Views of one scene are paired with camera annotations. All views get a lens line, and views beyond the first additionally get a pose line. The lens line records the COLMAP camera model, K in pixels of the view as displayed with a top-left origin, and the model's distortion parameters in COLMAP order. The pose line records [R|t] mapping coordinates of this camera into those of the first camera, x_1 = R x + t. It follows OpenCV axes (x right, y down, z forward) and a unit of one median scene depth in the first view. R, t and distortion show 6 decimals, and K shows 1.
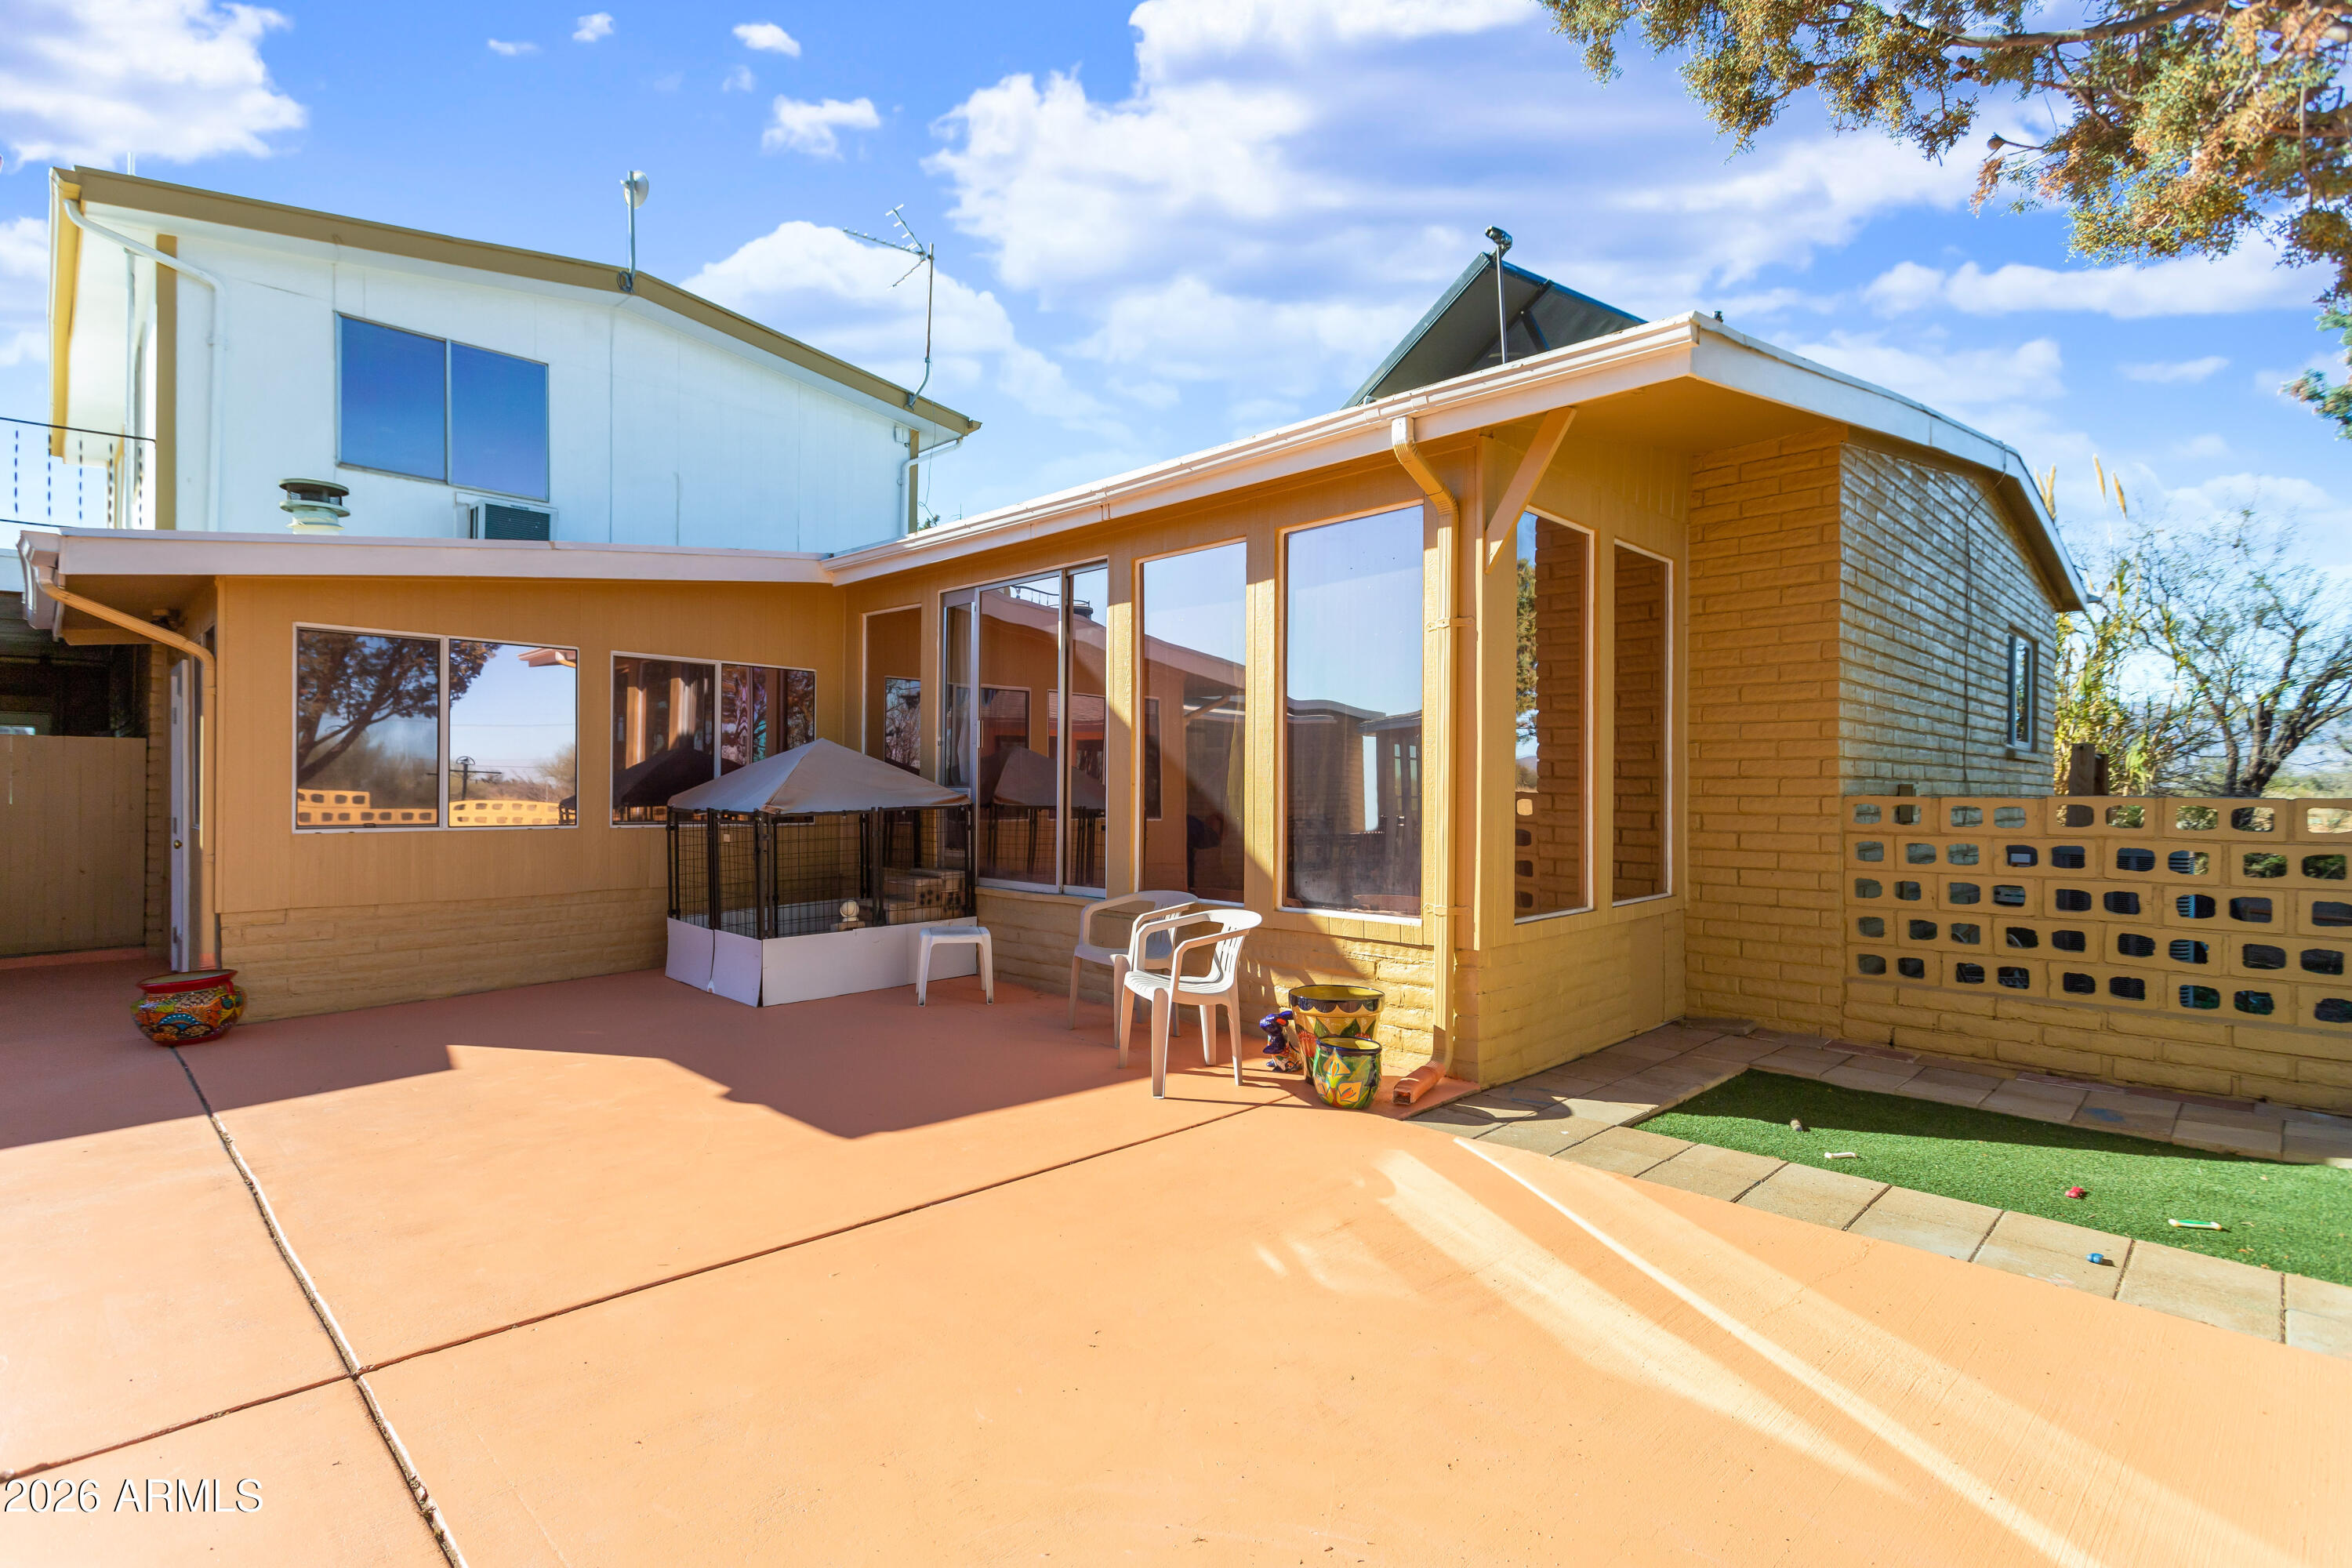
lens RADIAL K [[1138.3, 0, 1220.4], [0, 1138.3, 783.0], [0, 0, 1]] dist [0.012275, -0.000555]
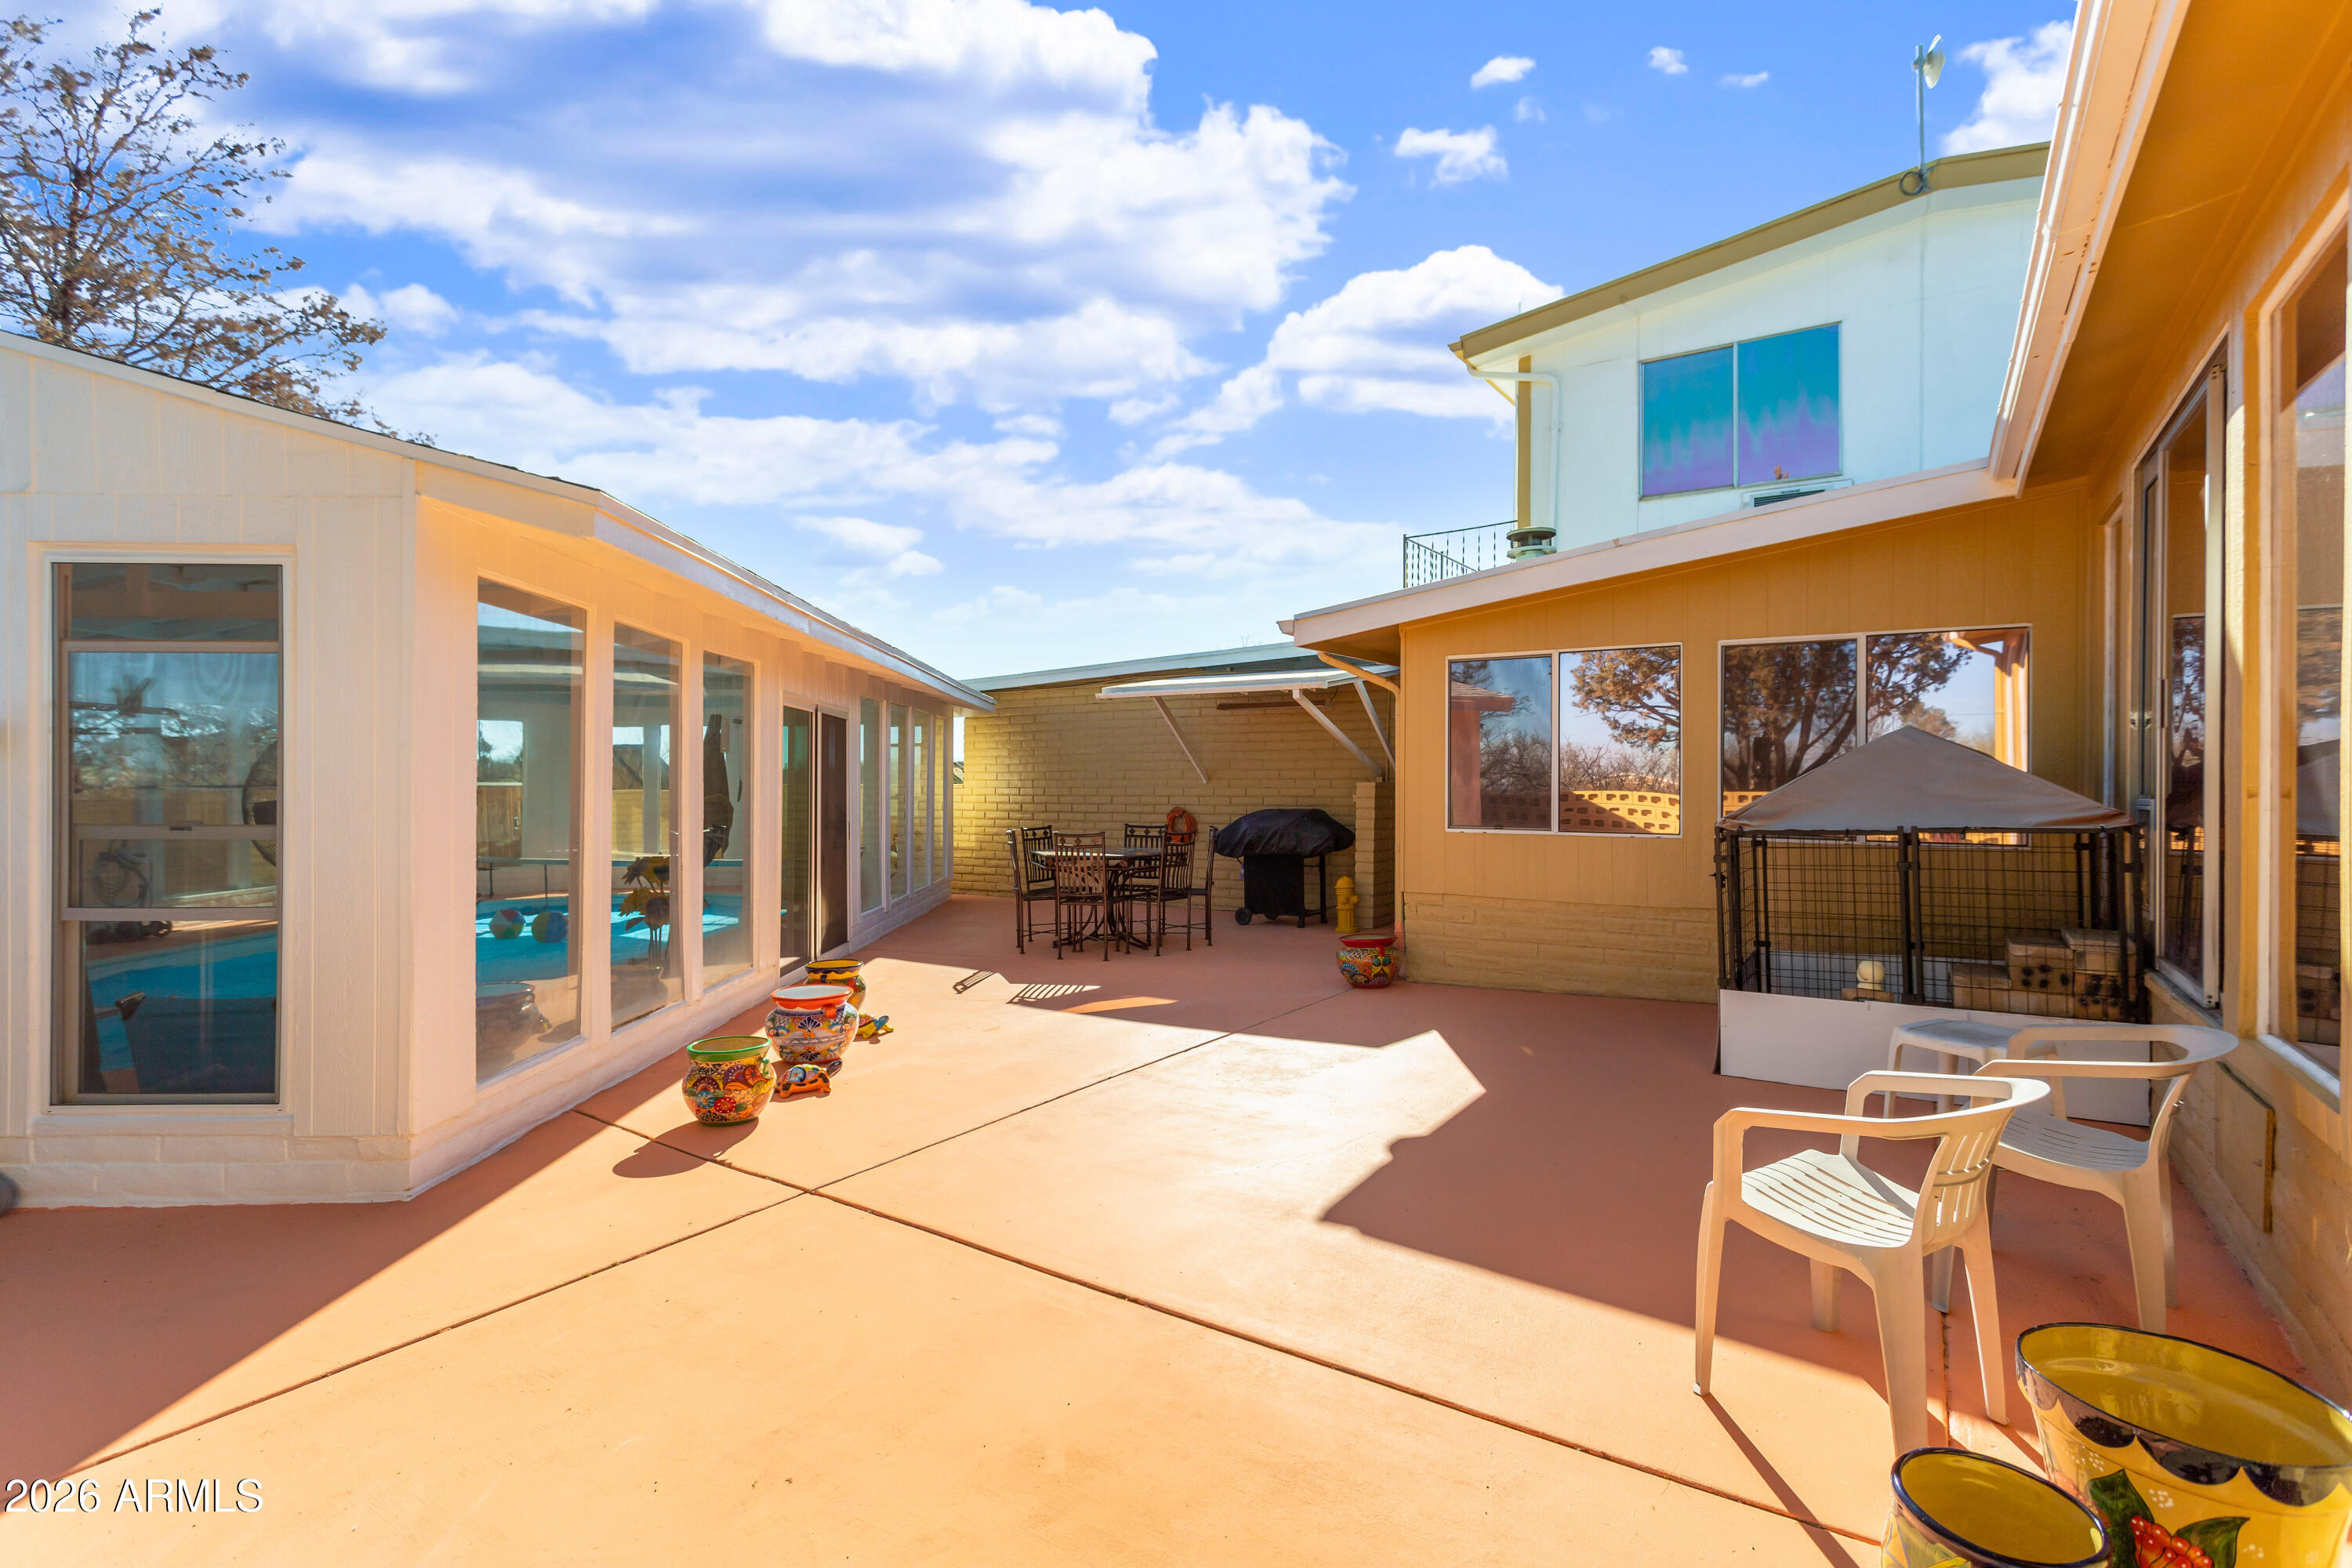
lens RADIAL K [[1138.3, 0, 1133.5], [0, 1138.3, 760.8], [0, 0, 1]] dist [0.012275, -0.000555]
pose [[0.159453, -0.023763, -0.986920, 0.291871], [0.002904, 0.999717, -0.023602, -0.002343], [0.987201, 0.000897, 0.159476, 0.440725]]
